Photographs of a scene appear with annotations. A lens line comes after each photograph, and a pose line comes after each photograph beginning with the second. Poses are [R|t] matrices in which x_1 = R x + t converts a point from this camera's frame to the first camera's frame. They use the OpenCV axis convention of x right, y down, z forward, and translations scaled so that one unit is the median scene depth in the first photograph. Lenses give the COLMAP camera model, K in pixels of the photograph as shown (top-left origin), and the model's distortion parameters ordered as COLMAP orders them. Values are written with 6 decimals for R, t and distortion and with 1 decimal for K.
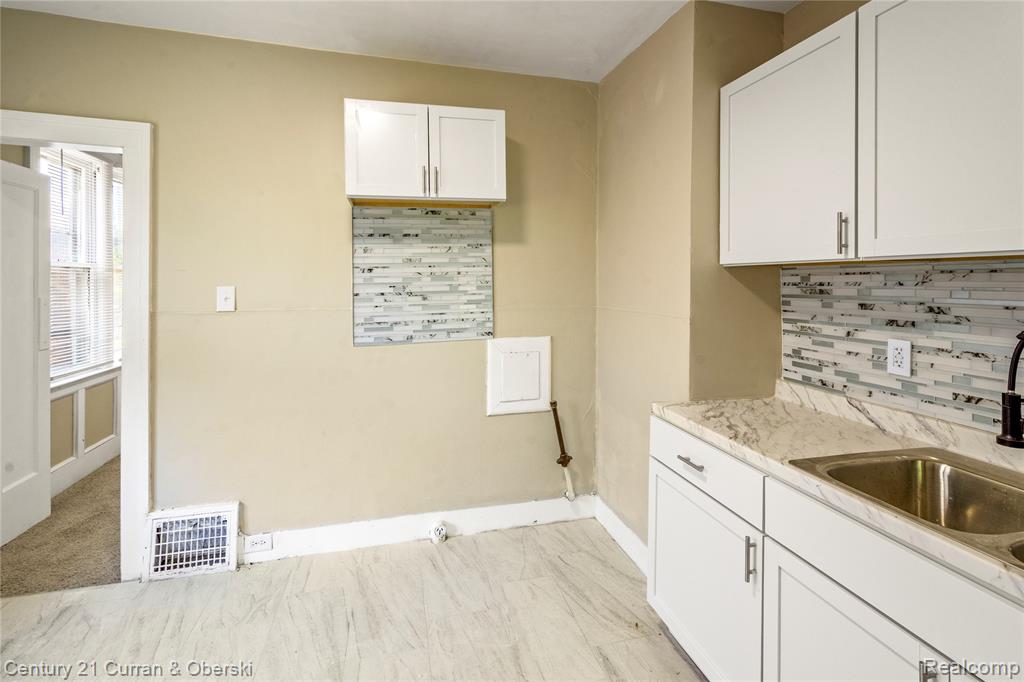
lens RADIAL K [[460.9, 0, 517.6], [0, 460.9, 278.1], [0, 0, 1]] dist [0.008671, -0.001830]
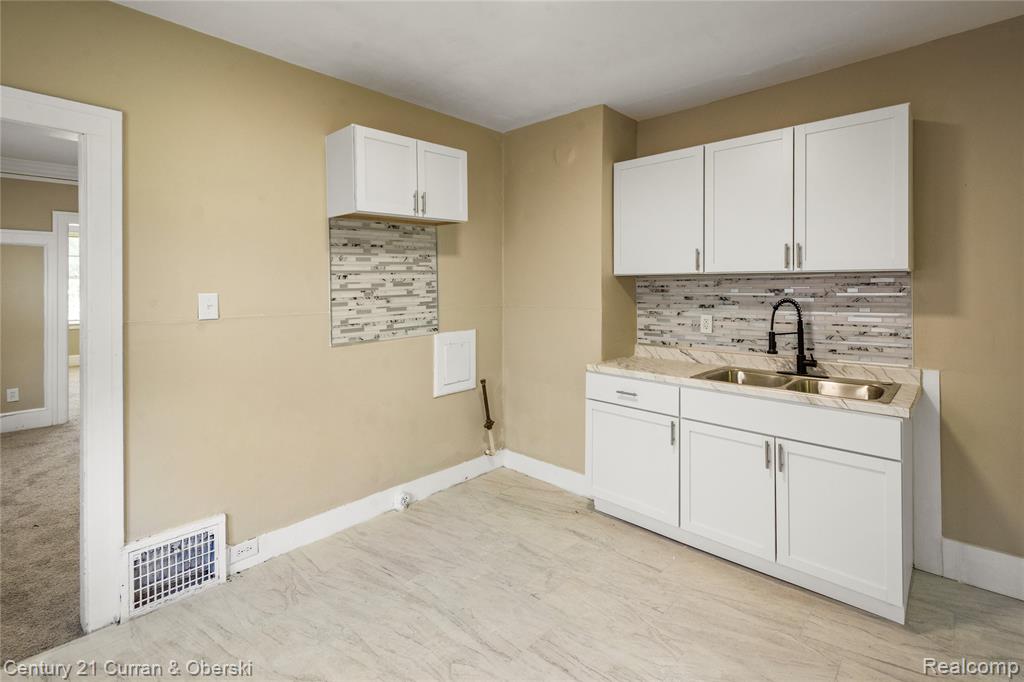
lens RADIAL K [[460.9, 0, 503.2], [0, 460.9, 284.8], [0, 0, 1]] dist [0.008671, -0.001830]
pose [[0.857096, -0.005688, 0.515126, -0.634673], [0.003182, 0.999978, 0.005748, -0.003561], [-0.515148, -0.003287, 0.857095, -0.149135]]
